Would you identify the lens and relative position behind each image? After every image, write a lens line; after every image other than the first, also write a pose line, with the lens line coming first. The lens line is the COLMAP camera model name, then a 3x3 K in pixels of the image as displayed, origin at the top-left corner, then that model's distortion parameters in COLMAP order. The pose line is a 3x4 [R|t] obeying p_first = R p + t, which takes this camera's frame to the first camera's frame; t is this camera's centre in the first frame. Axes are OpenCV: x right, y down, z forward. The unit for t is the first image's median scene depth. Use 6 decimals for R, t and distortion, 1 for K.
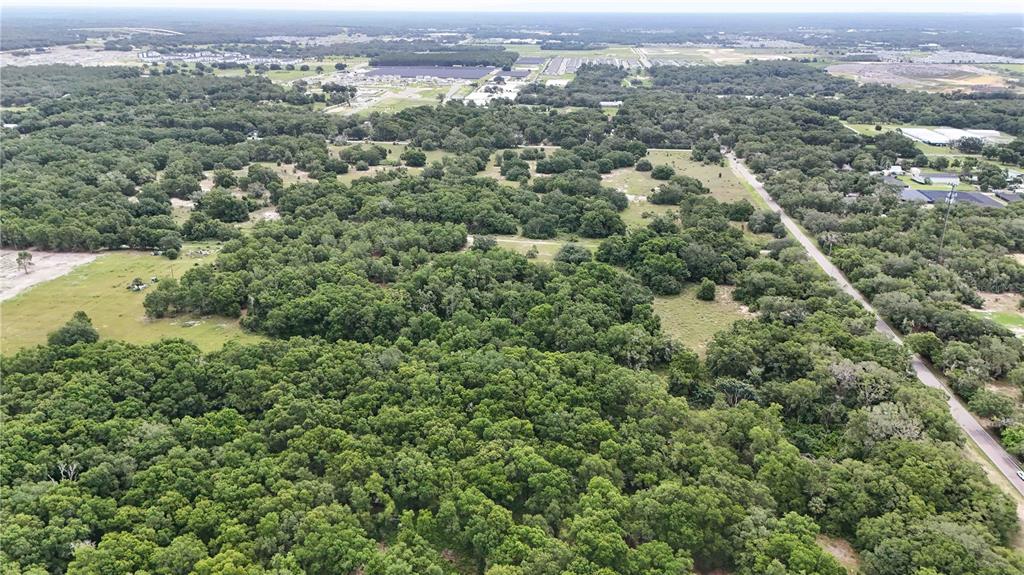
lens RADIAL K [[697.0, 0, 514.0], [0, 697.0, 287.8], [0, 0, 1]] dist [0.008324, 0.001263]
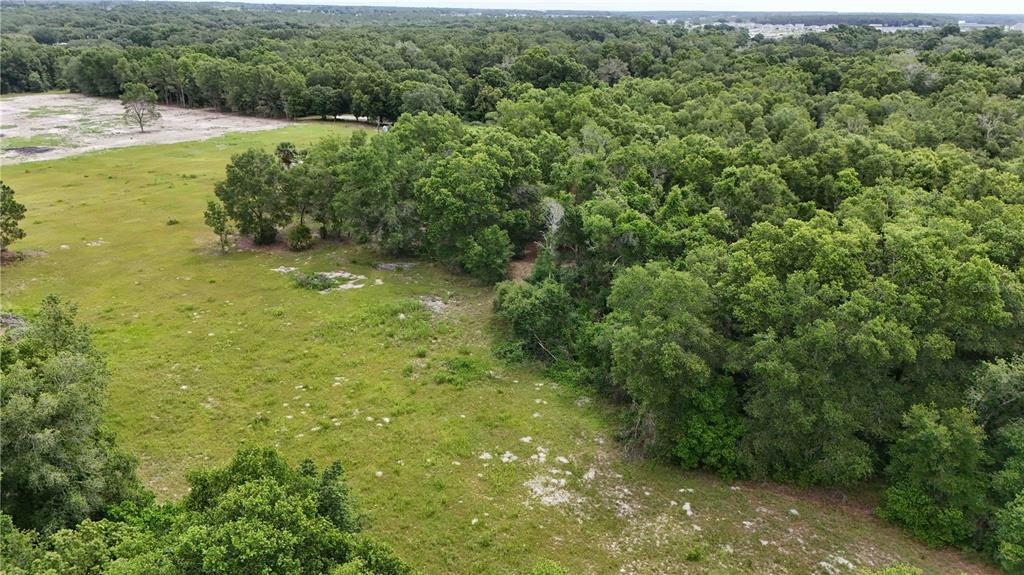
lens RADIAL K [[697.0, 0, 512.6], [0, 697.0, 287.6], [0, 0, 1]] dist [0.008324, 0.001263]
pose [[0.887206, 0.152471, -0.435453, -0.282086], [-0.155980, 0.987366, 0.027921, 0.036030], [0.434208, 0.043150, 0.899779, 0.782492]]
